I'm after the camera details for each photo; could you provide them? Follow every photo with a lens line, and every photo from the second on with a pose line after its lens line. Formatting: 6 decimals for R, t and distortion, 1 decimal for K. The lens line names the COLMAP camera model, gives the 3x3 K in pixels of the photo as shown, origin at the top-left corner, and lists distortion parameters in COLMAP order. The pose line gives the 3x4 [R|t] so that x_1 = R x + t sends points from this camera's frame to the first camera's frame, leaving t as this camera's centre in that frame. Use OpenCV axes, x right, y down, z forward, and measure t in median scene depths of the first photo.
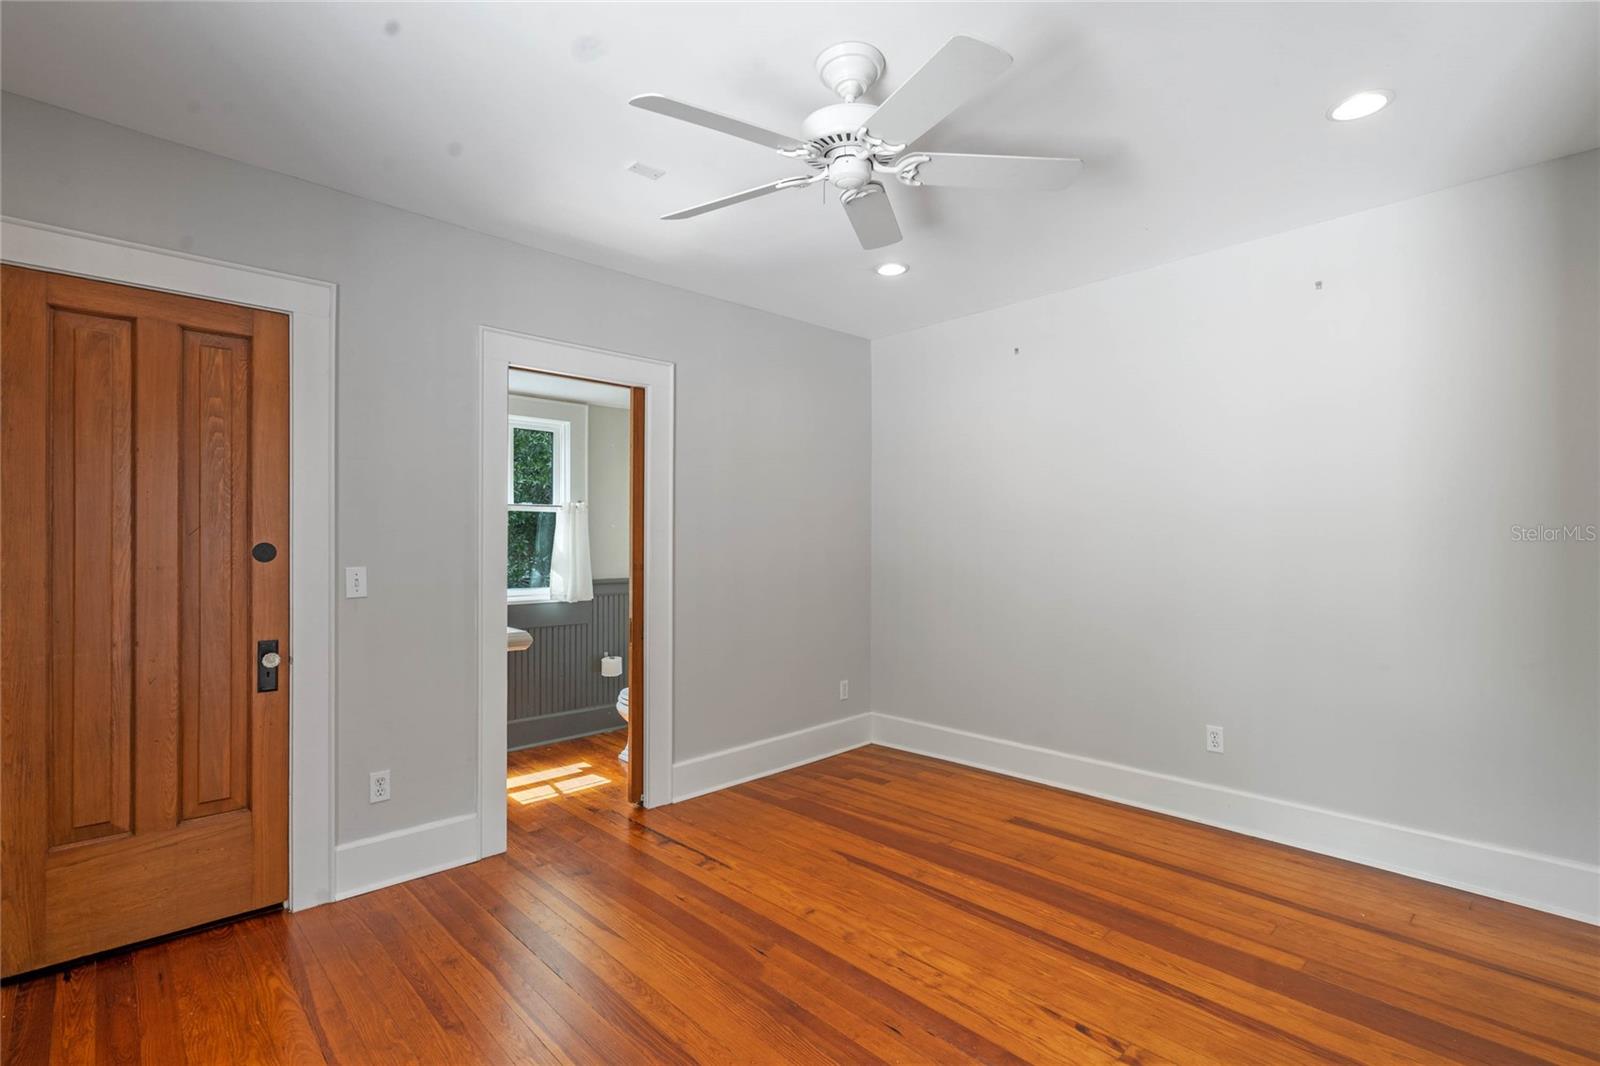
lens RADIAL K [[733.8, 0, 796.0], [0, 733.8, 540.9], [0, 0, 1]] dist [0.005420, 0.000458]
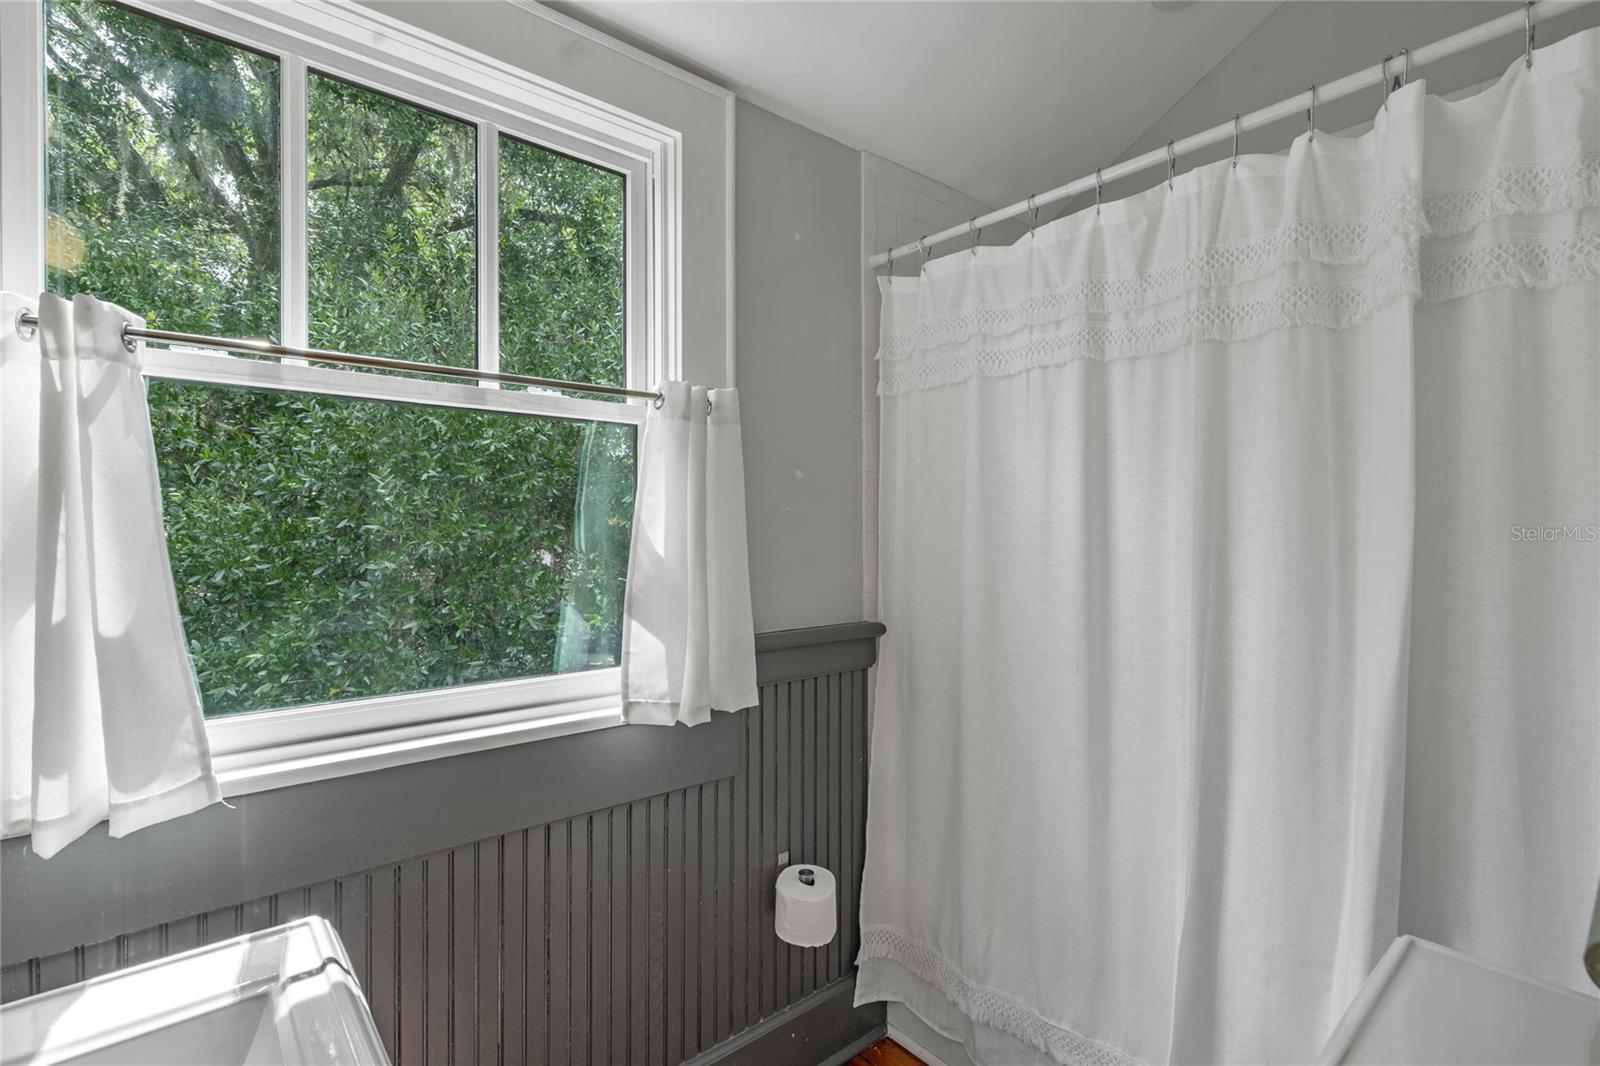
lens RADIAL K [[733.8, 0, 803.7], [0, 733.8, 531.3], [0, 0, 1]] dist [0.005420, 0.000458]
pose [[0.998078, 0.001984, -0.061945, -0.239444], [-0.001287, 0.999936, 0.011282, 0.003843], [0.061964, -0.011181, 0.998016, 0.697780]]
